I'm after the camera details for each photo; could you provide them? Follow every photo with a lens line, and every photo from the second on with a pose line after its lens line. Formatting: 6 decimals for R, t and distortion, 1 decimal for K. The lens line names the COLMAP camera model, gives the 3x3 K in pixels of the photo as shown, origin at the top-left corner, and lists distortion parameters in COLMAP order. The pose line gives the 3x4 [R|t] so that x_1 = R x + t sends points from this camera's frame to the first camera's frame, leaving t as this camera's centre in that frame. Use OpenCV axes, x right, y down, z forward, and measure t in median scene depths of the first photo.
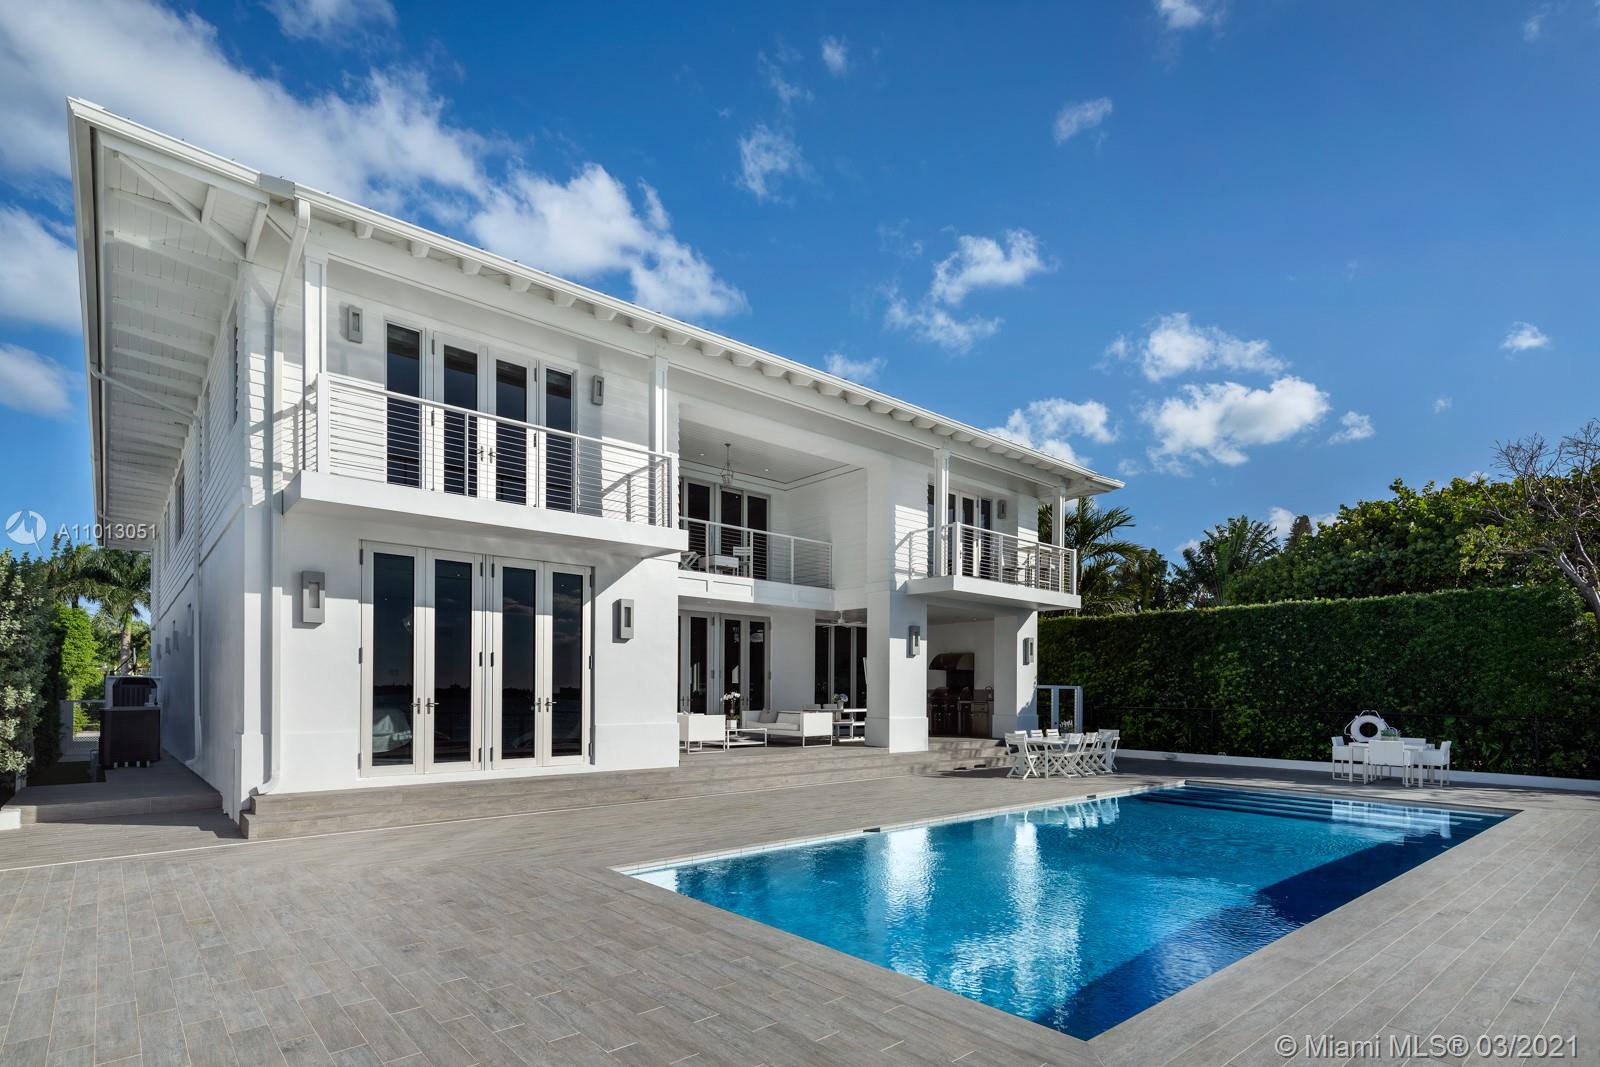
lens RADIAL K [[780.5, 0, 800.0], [0, 780.5, 533.5], [0, 0, 1]] dist [0.002234, 0.000525]
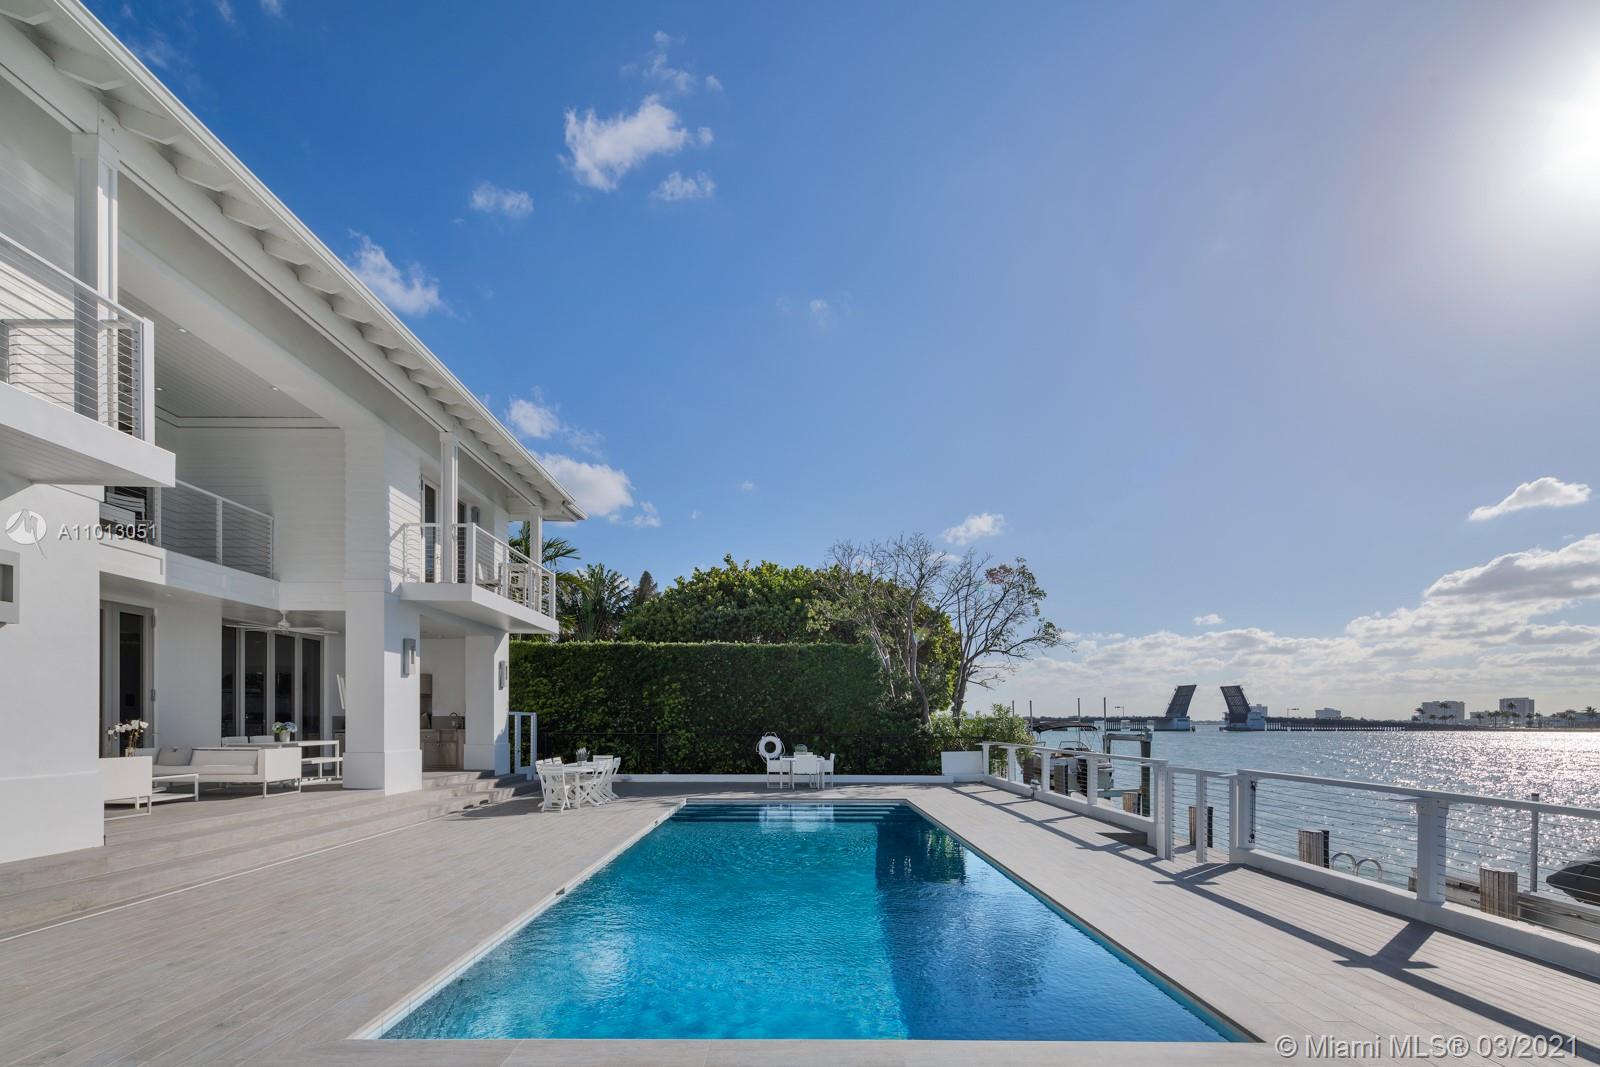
lens RADIAL K [[756.0, 0, 799.8], [0, 756.0, 609.3], [0, 0, 1]] dist [-0.000366, -0.000082]
pose [[0.649130, 0.106472, 0.753189, -0.173639], [-0.148863, 0.988791, -0.011481, 0.033813], [-0.745969, -0.104670, 0.657704, 0.167361]]
